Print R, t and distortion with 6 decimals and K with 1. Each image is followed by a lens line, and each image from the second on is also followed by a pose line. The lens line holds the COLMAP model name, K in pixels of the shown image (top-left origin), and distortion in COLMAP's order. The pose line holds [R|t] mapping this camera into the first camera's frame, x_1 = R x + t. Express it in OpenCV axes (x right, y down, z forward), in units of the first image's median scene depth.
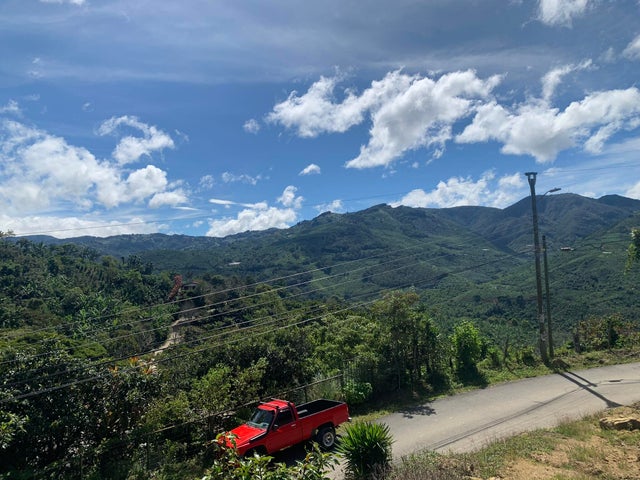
lens RADIAL K [[484.6, 0, 312.7], [0, 484.6, 225.7], [0, 0, 1]] dist [0.050327, -0.054477]
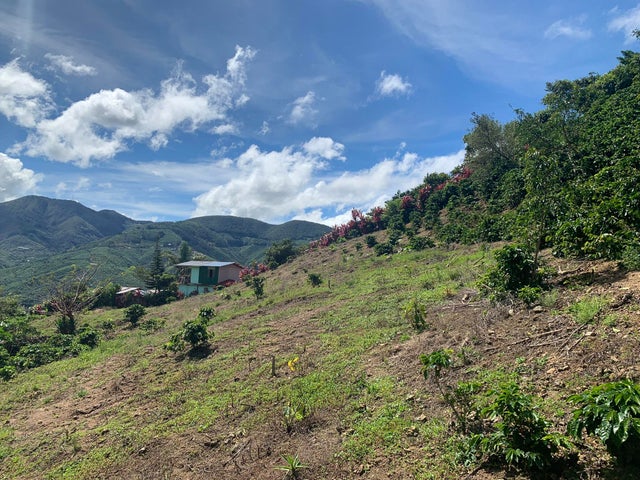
lens RADIAL K [[484.6, 0, 320.4], [0, 484.6, 234.6], [0, 0, 1]] dist [0.050327, -0.054477]
pose [[0.564047, 0.142798, 0.813302, -0.094381], [-0.148607, 0.986407, -0.070128, -0.083999], [-0.812260, -0.081307, 0.577600, -0.342600]]
